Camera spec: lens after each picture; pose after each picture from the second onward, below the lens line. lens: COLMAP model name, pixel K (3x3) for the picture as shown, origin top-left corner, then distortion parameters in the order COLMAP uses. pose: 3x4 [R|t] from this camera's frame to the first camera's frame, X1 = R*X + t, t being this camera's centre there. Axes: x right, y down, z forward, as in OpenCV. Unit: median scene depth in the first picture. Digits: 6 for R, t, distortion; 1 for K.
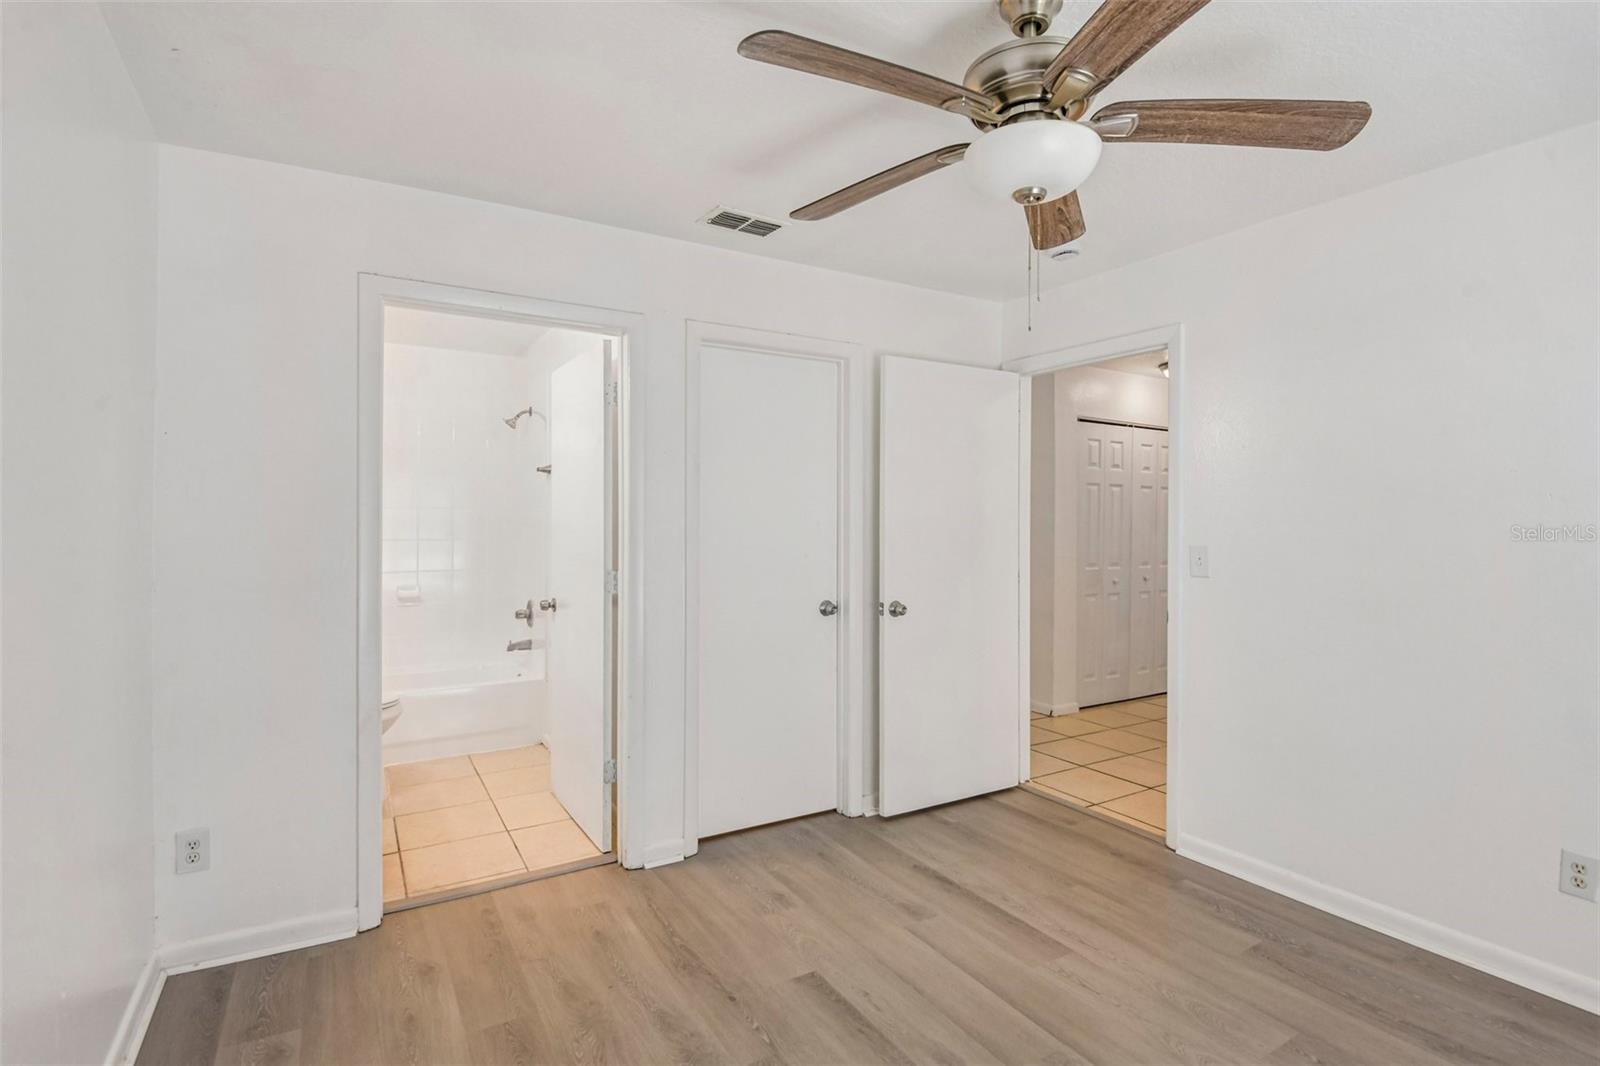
lens RADIAL K [[750.5, 0, 798.1], [0, 750.5, 533.3], [0, 0, 1]] dist [-0.004267, -0.008706]
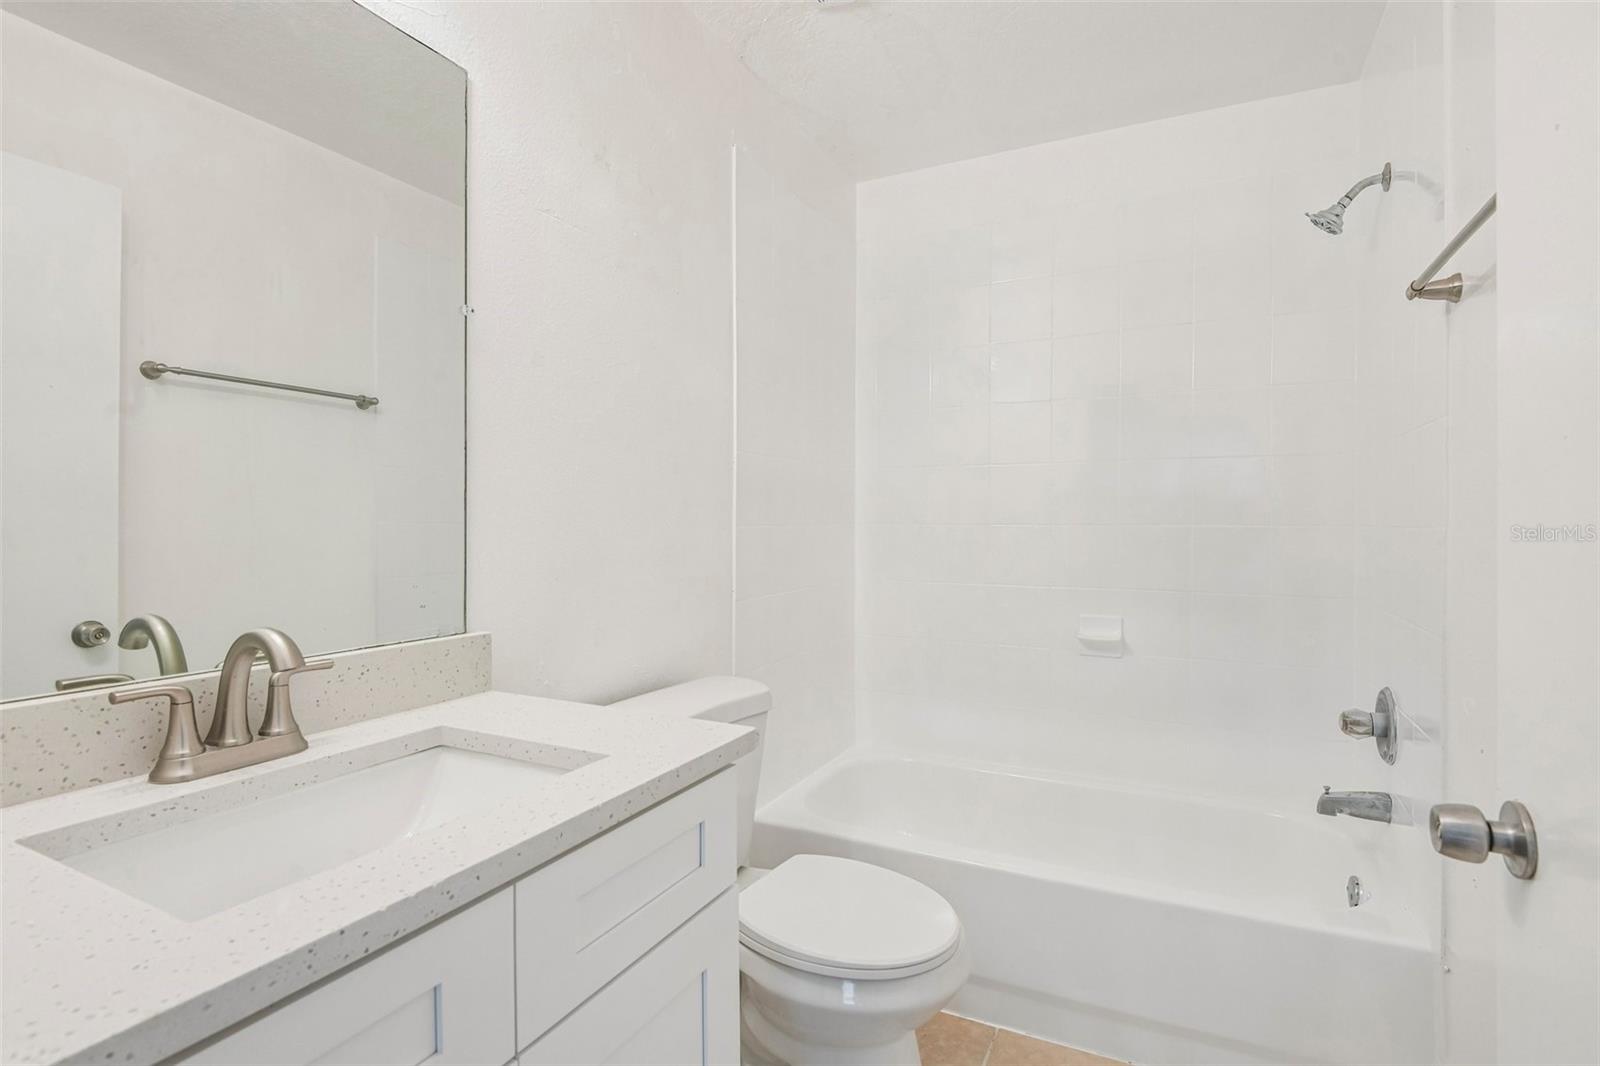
lens RADIAL K [[750.5, 0, 803.4], [0, 750.5, 535.1], [0, 0, 1]] dist [-0.004267, -0.008706]
pose [[0.526662, -0.000392, -0.850075, -0.199355], [-0.000222, 1.000000, -0.000599, 0.014983], [0.850075, 0.000504, 0.526662, 0.569082]]
